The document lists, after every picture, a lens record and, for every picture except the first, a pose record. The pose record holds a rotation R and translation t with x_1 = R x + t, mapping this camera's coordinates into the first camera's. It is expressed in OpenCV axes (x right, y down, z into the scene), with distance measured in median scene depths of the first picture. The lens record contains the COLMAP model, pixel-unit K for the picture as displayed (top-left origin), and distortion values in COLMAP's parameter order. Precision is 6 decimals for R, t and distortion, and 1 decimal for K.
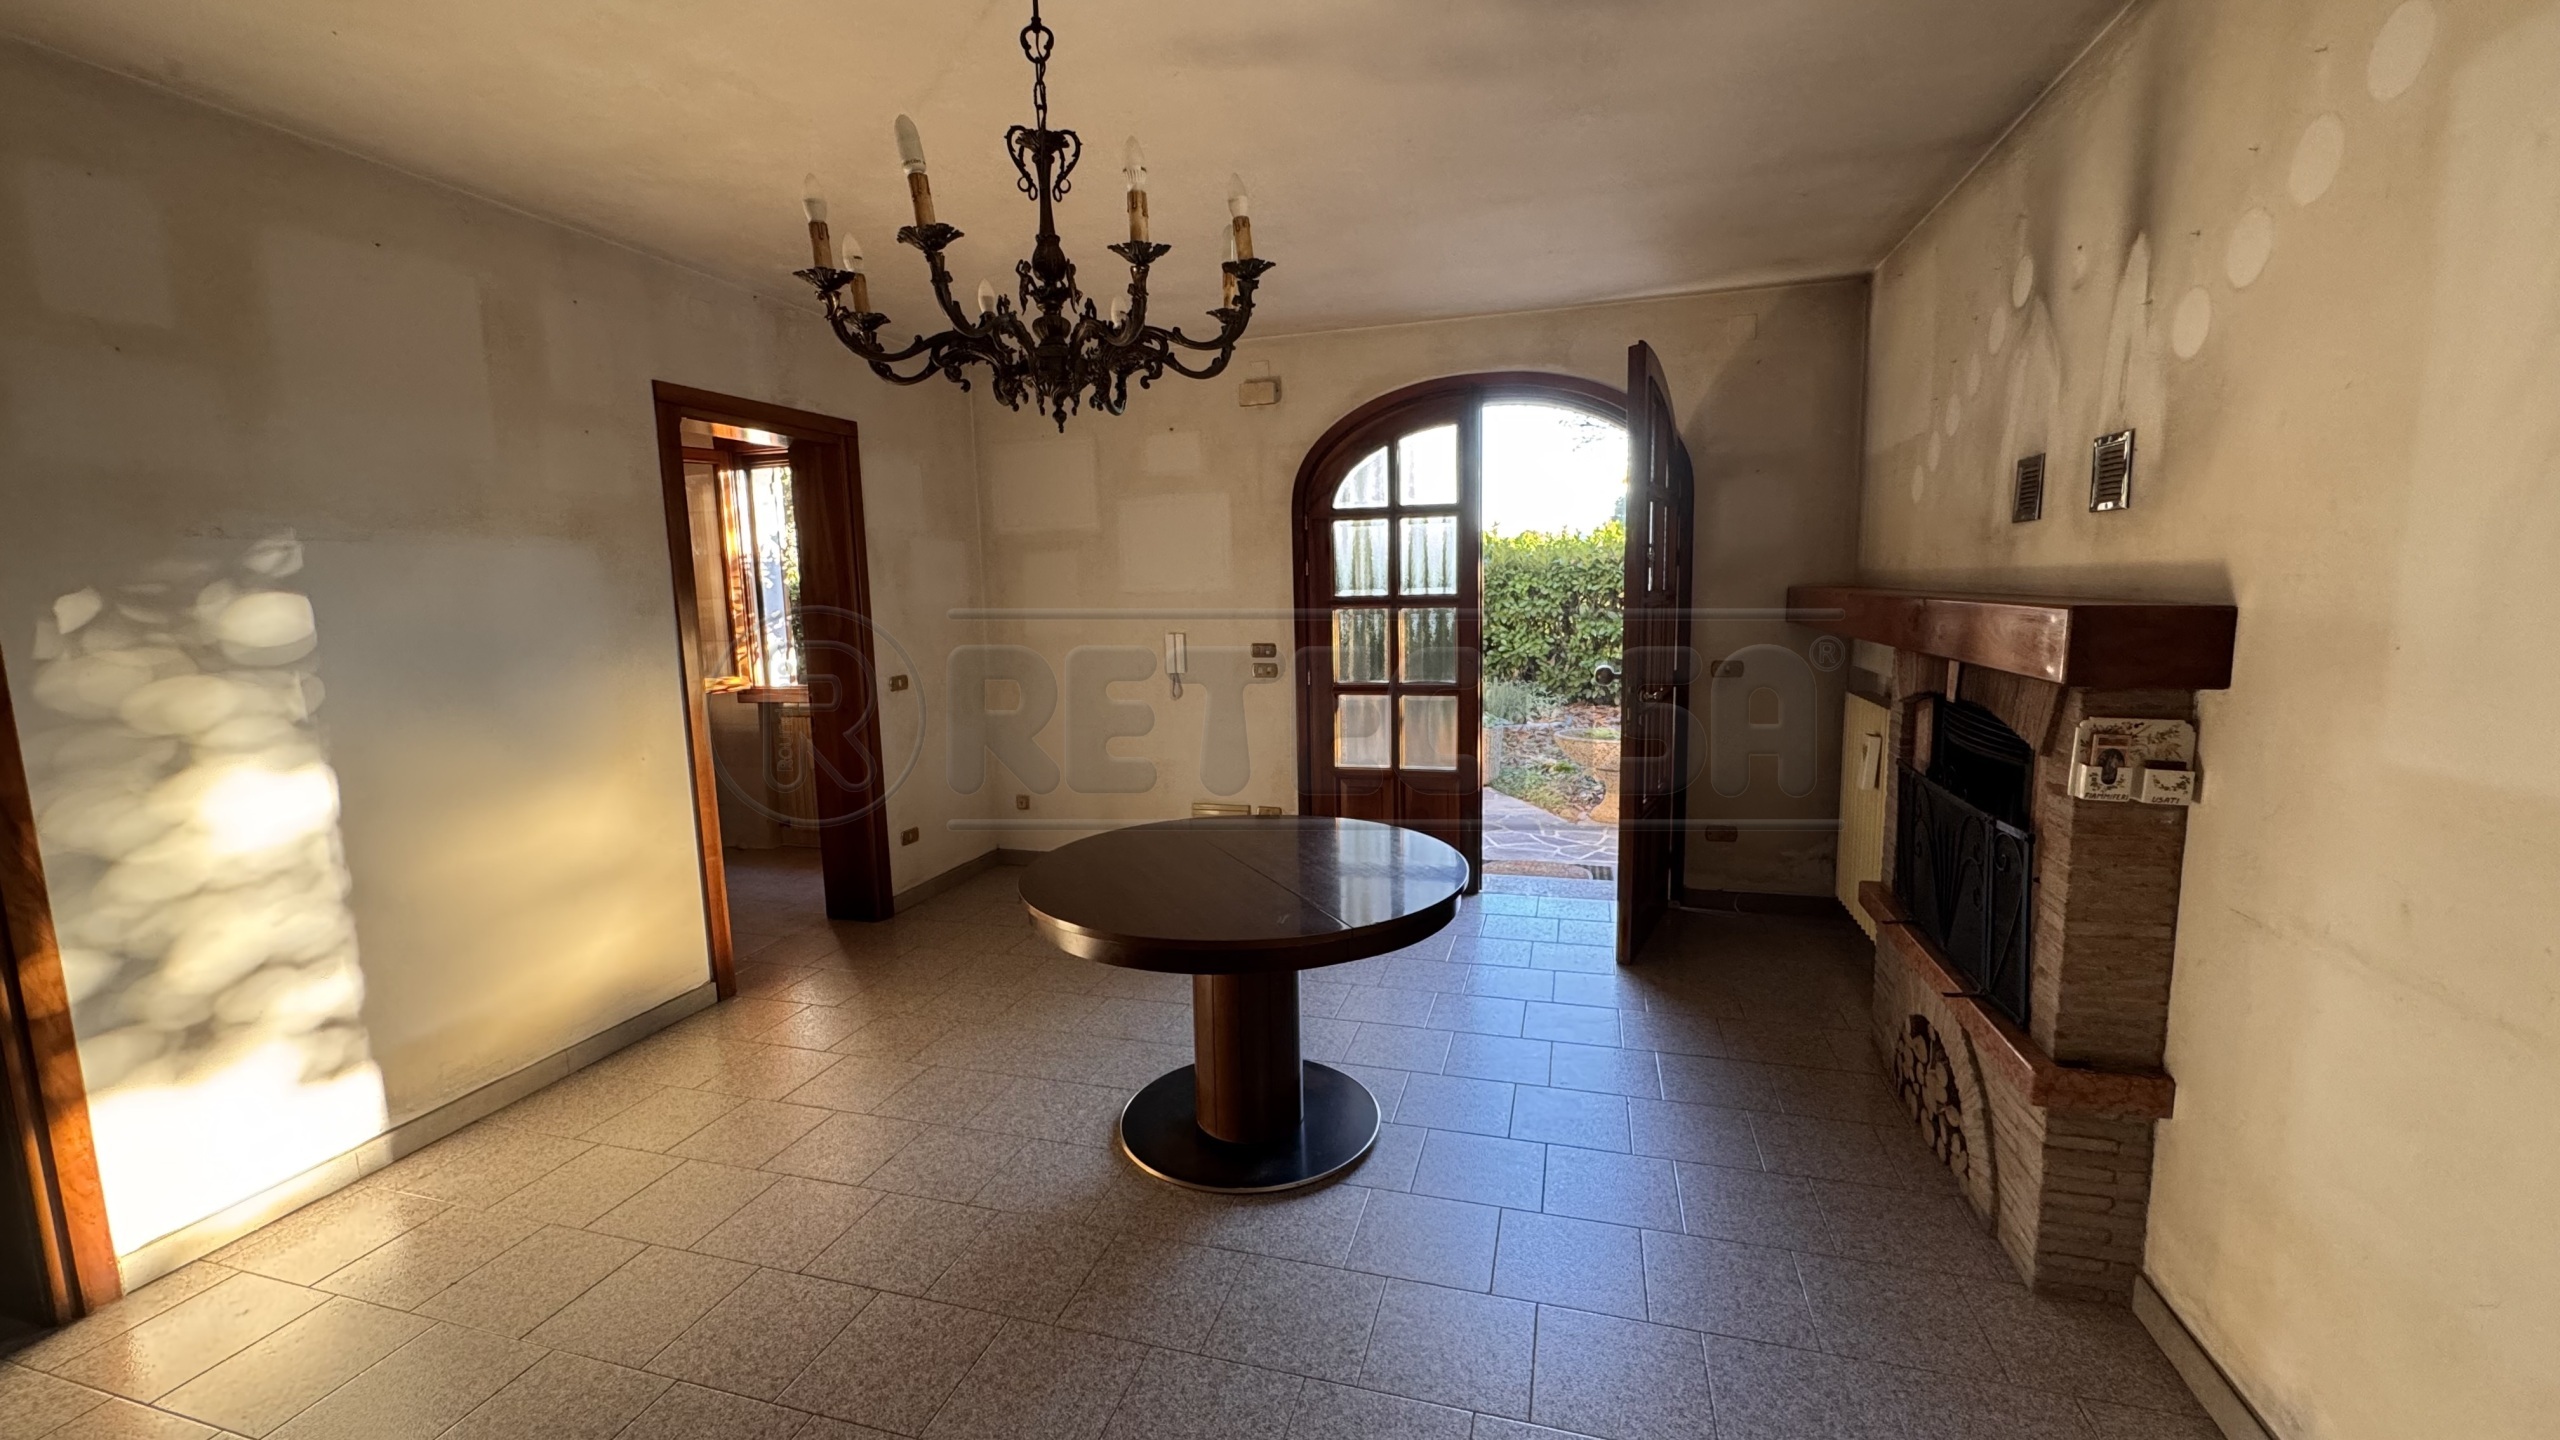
lens RADIAL K [[1020.7, 0, 1276.6], [0, 1020.7, 714.1], [0, 0, 1]] dist [0.000333, 0.000090]
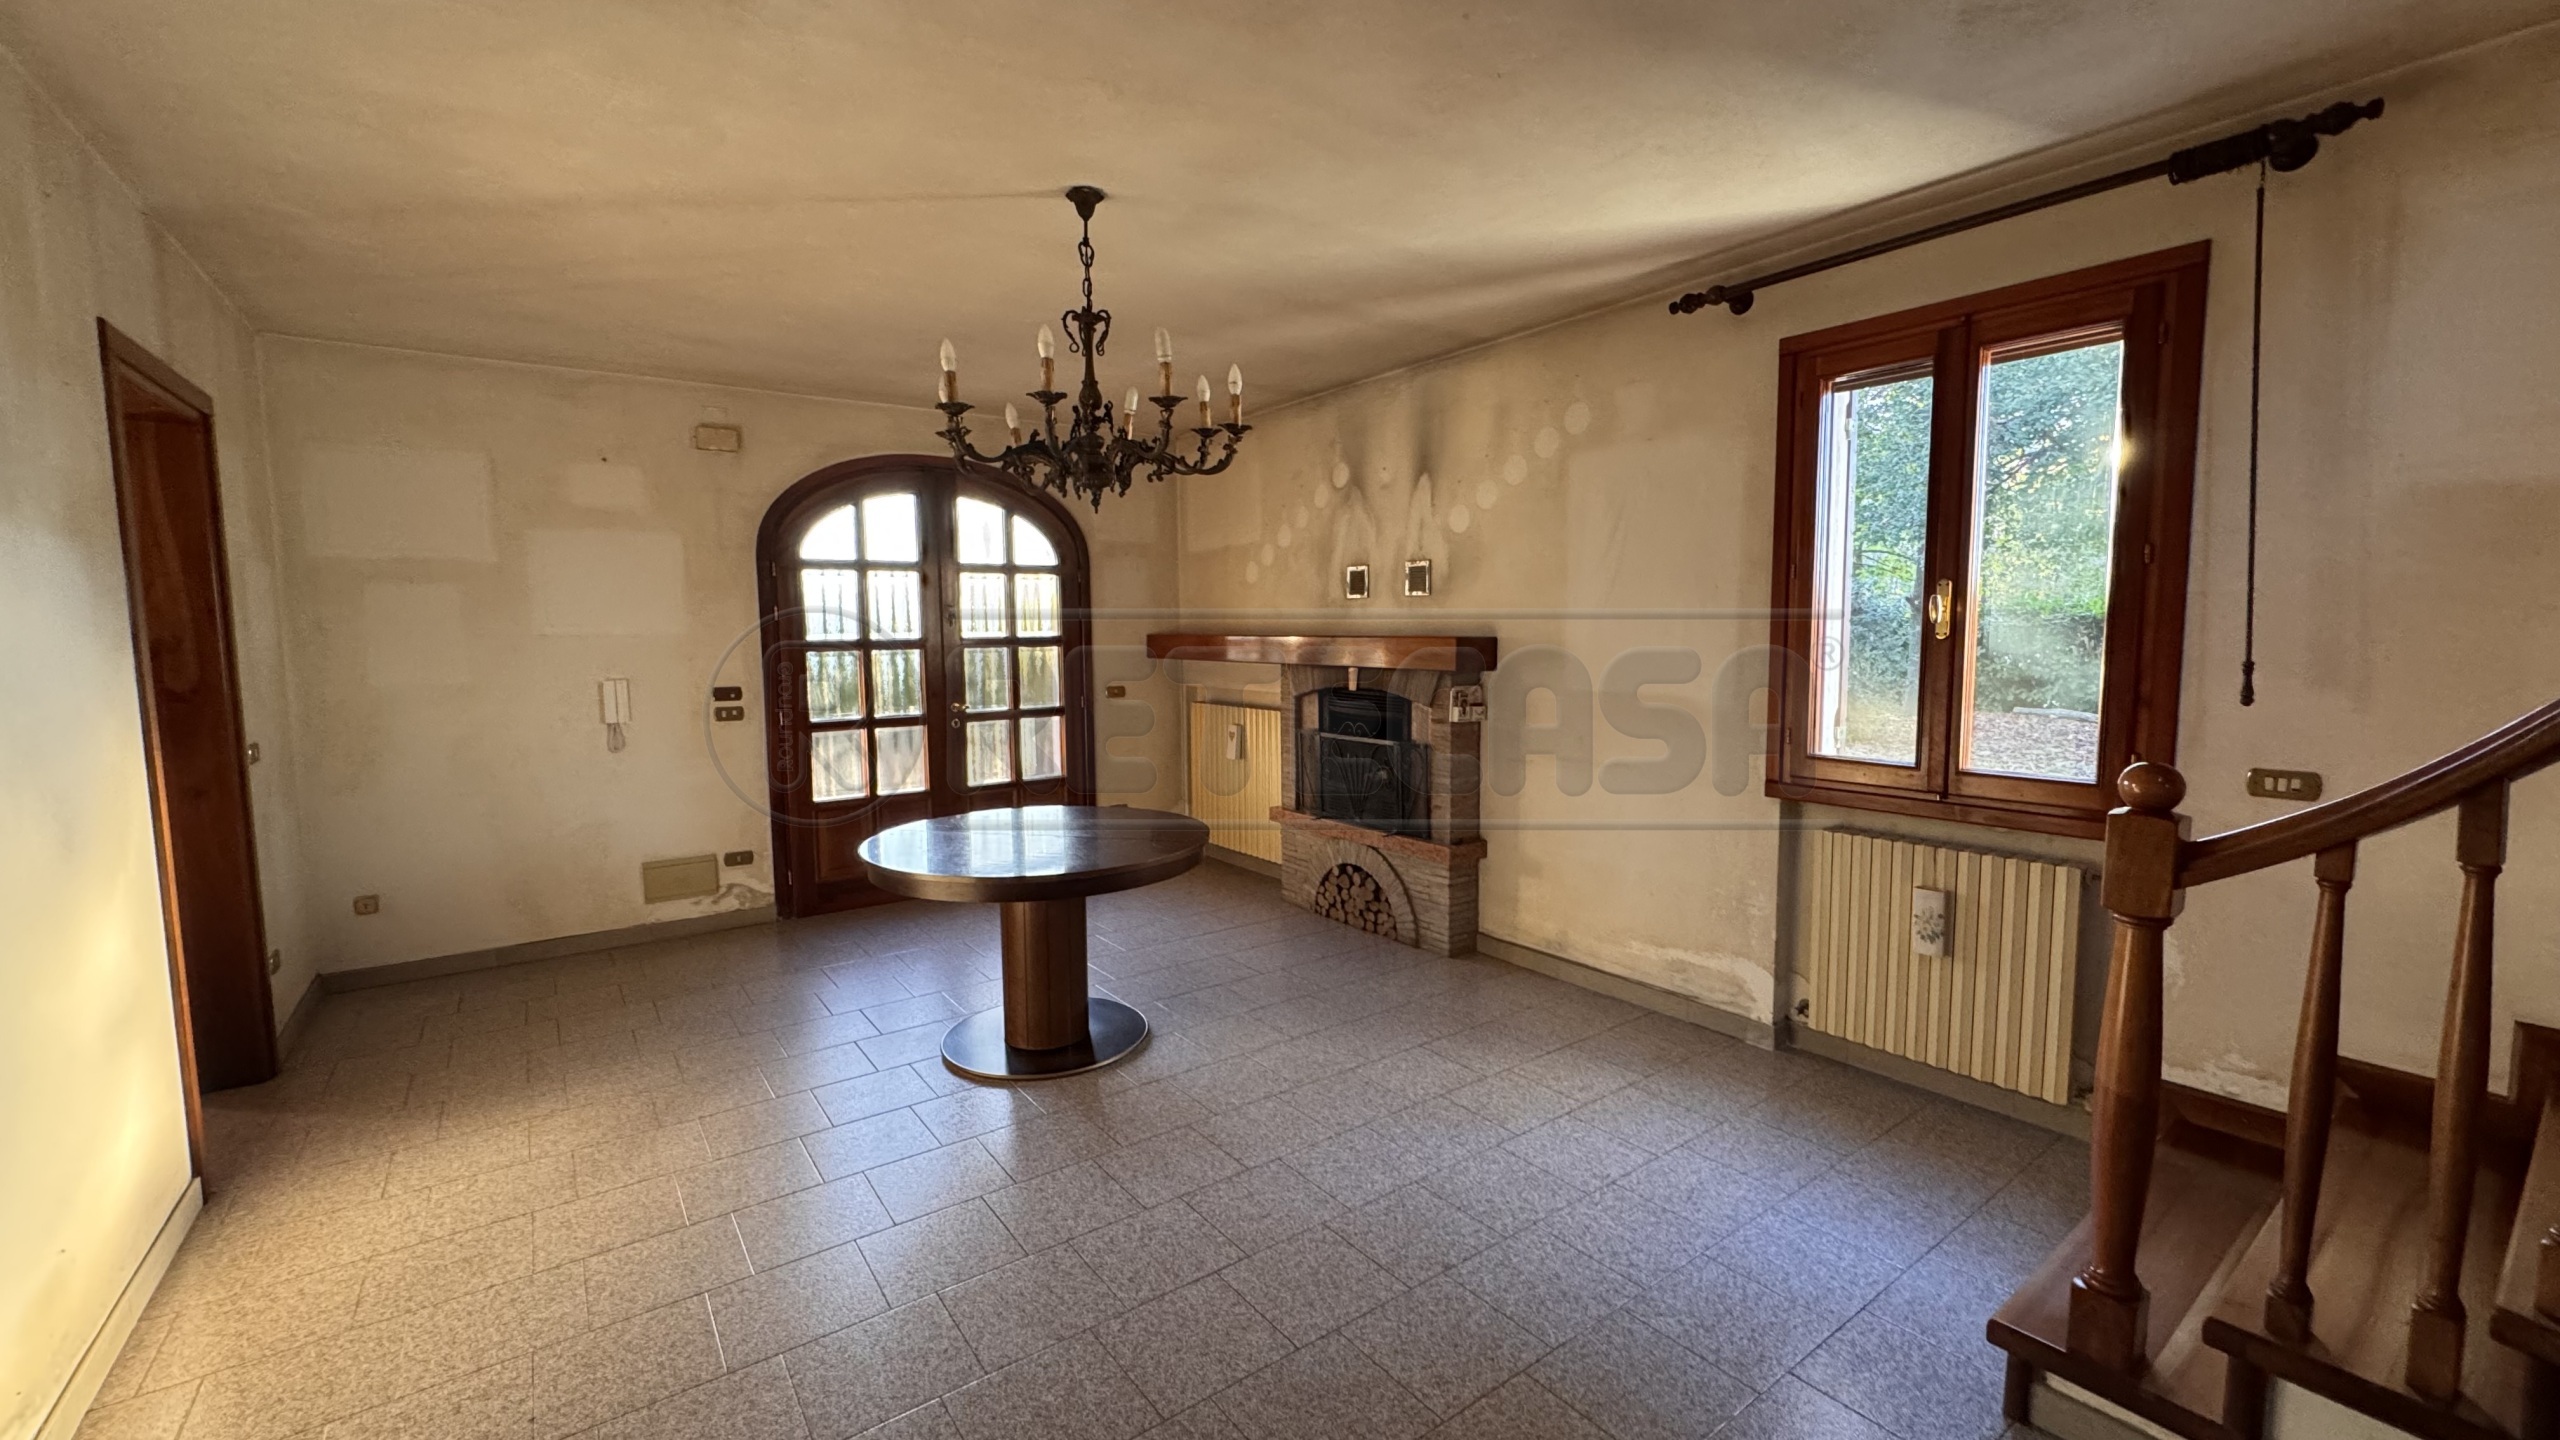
lens RADIAL K [[1020.7, 0, 1276.6], [0, 1020.7, 714.1], [0, 0, 1]] dist [0.000333, 0.000090]
pose [[0.604275, -0.050026, 0.795204, -0.793025], [0.096729, 0.995251, -0.010894, 0.032555], [-0.790882, 0.083502, 0.606245, -0.036369]]
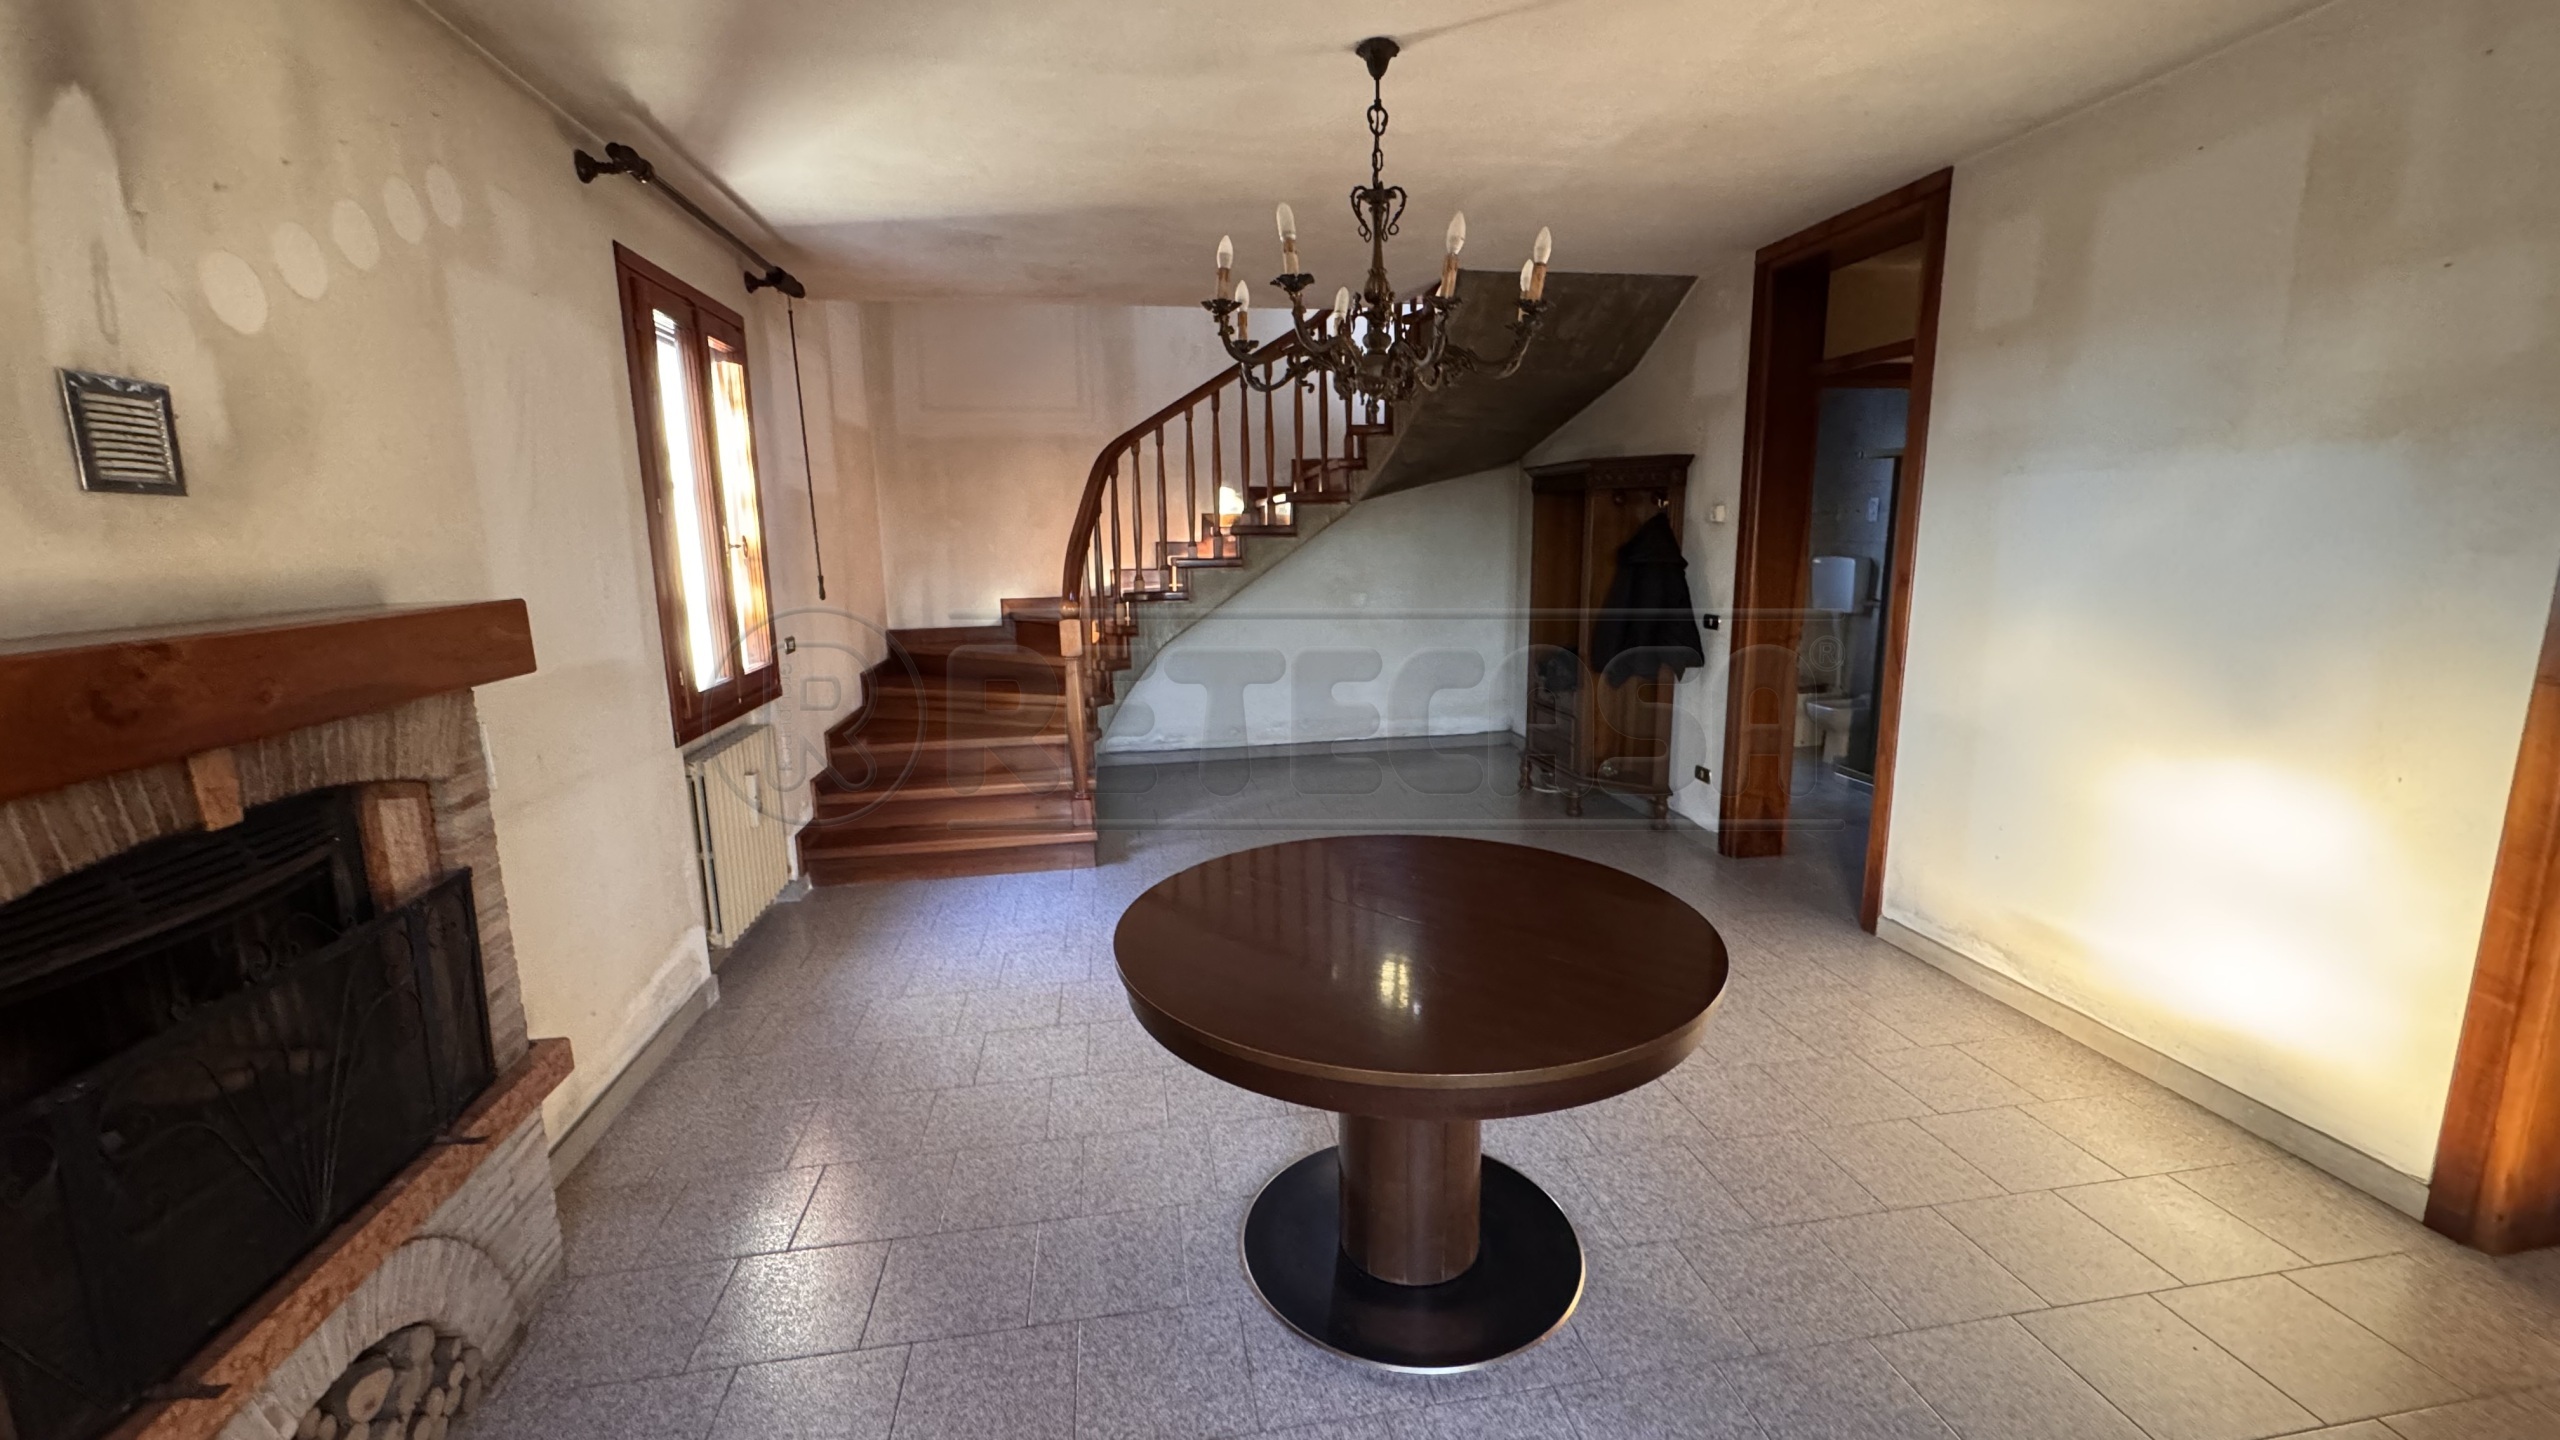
lens RADIAL K [[1020.7, 0, 1276.6], [0, 1020.7, 714.1], [0, 0, 1]] dist [0.000333, 0.000090]
pose [[-0.899886, 0.115907, -0.420442, 0.319675], [-0.017124, 0.953904, 0.299623, -0.199476], [0.435790, 0.276826, -0.856420, 1.405800]]
